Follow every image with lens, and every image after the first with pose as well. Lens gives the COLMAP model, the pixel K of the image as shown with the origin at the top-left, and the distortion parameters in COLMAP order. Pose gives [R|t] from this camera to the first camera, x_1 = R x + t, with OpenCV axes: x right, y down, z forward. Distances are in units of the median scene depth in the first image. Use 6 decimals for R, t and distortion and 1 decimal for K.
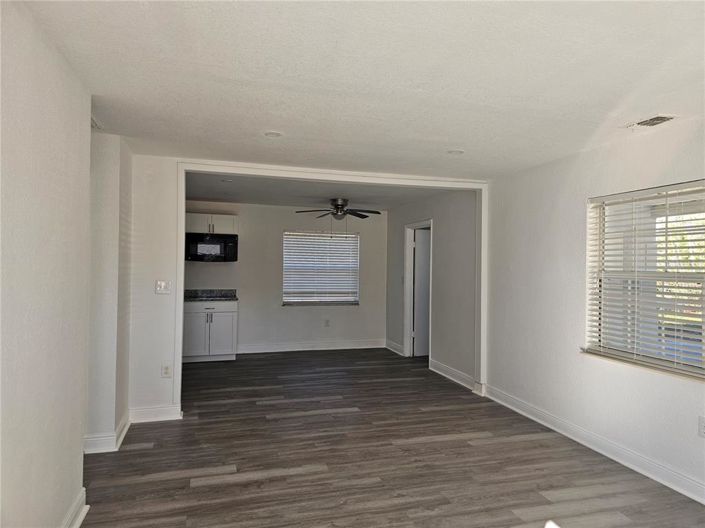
lens RADIAL K [[514.6, 0, 352.5], [0, 514.6, 264.0], [0, 0, 1]] dist [0.005090, 0.001539]
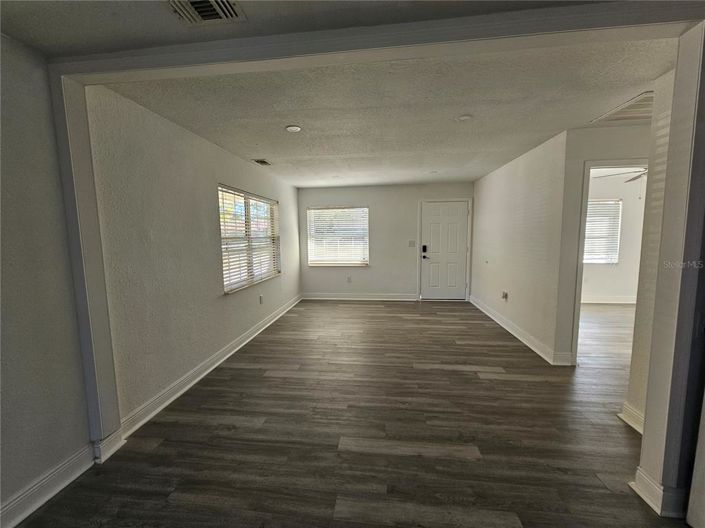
lens RADIAL K [[289.6, 0, 352.5], [0, 289.6, 264.0], [0, 0, 1]] dist [-0.003060, -0.000401]
pose [[-0.926766, -0.041122, 0.373382, -0.162431], [-0.001755, 0.994453, 0.105166, 0.007595], [-0.375635, 0.096809, -0.921697, 1.568853]]
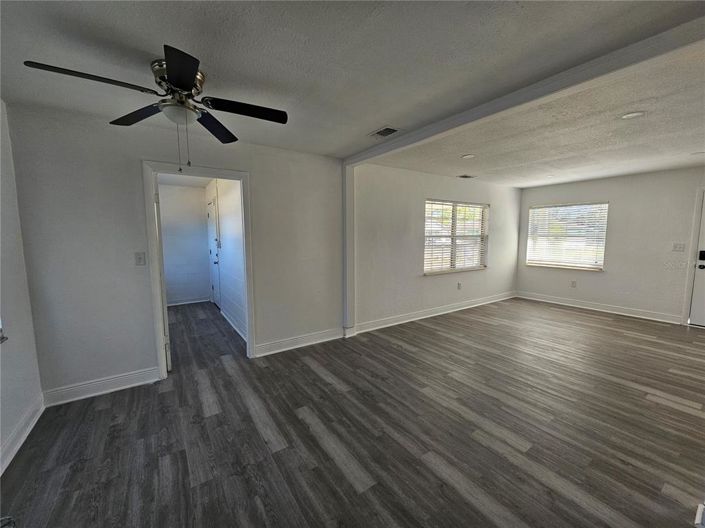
lens RADIAL K [[289.6, 0, 352.5], [0, 289.6, 264.0], [0, 0, 1]] dist [-0.003060, -0.000401]
pose [[-0.328078, -0.110107, 0.938212, -0.525795], [-0.001762, 0.993253, 0.115950, -0.002789], [-0.944649, 0.036388, -0.326059, 1.620430]]
